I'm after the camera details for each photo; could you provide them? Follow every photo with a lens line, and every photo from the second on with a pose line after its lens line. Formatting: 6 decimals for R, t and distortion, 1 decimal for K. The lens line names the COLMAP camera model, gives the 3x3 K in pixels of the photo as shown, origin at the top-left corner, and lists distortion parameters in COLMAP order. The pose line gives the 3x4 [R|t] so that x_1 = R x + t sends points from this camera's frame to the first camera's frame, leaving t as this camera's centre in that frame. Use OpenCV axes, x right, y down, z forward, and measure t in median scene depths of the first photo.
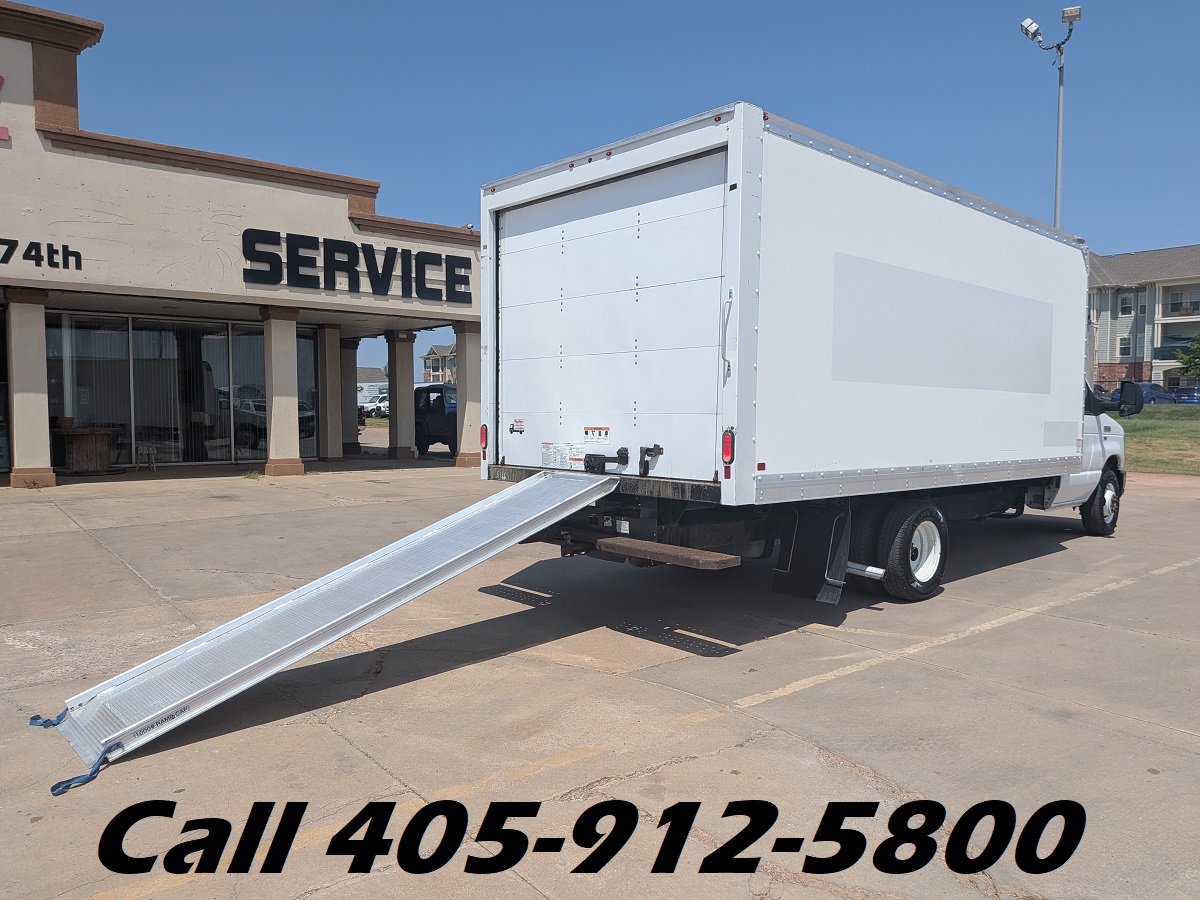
lens RADIAL K [[884.5, 0, 645.4], [0, 884.5, 448.5], [0, 0, 1]] dist [0.061402, -0.087358]
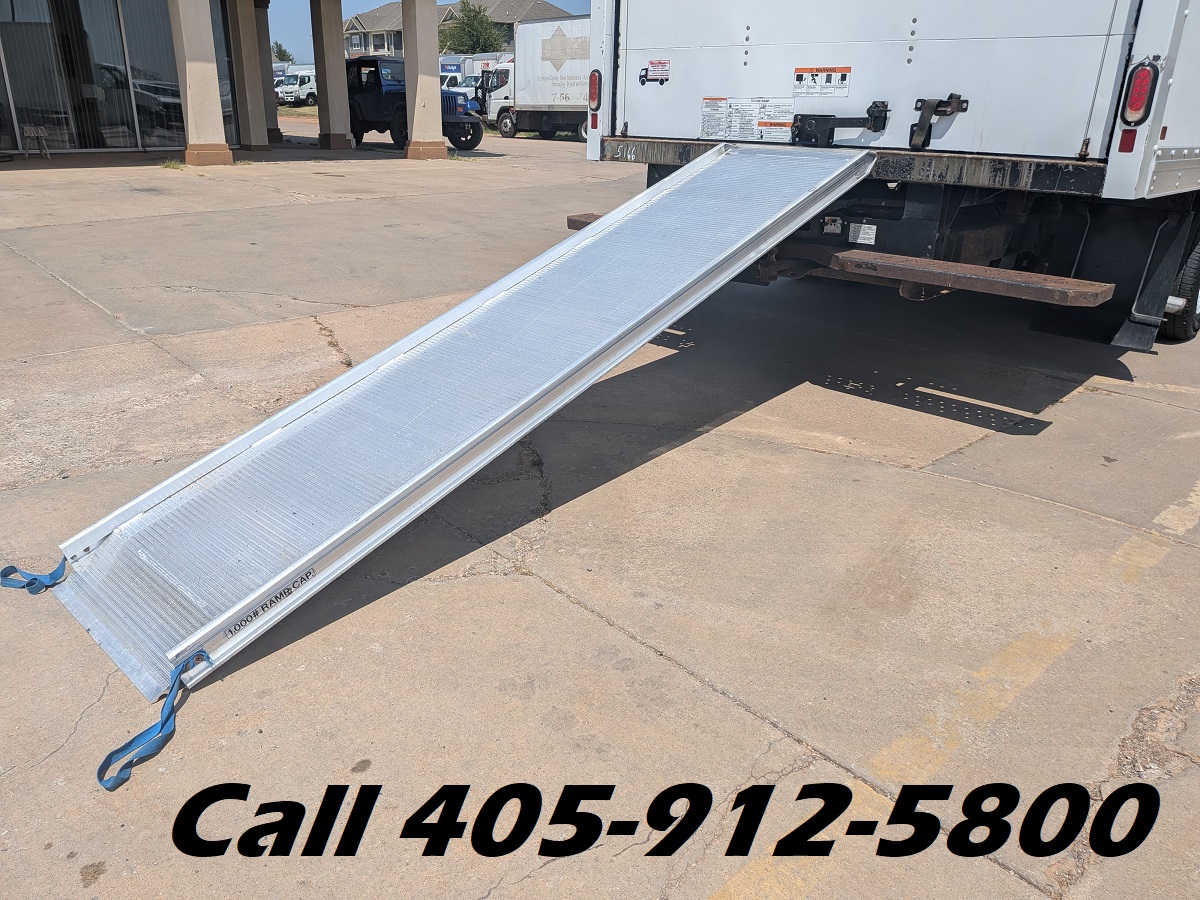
lens RADIAL K [[882.7, 0, 601.2], [0, 882.7, 443.8], [0, 0, 1]] dist [0.028763, -0.052894]
pose [[0.998543, -0.003443, 0.053848, -0.247101], [-0.013679, 0.949209, 0.314349, 0.033179], [-0.052196, -0.314627, 0.947779, 0.346740]]
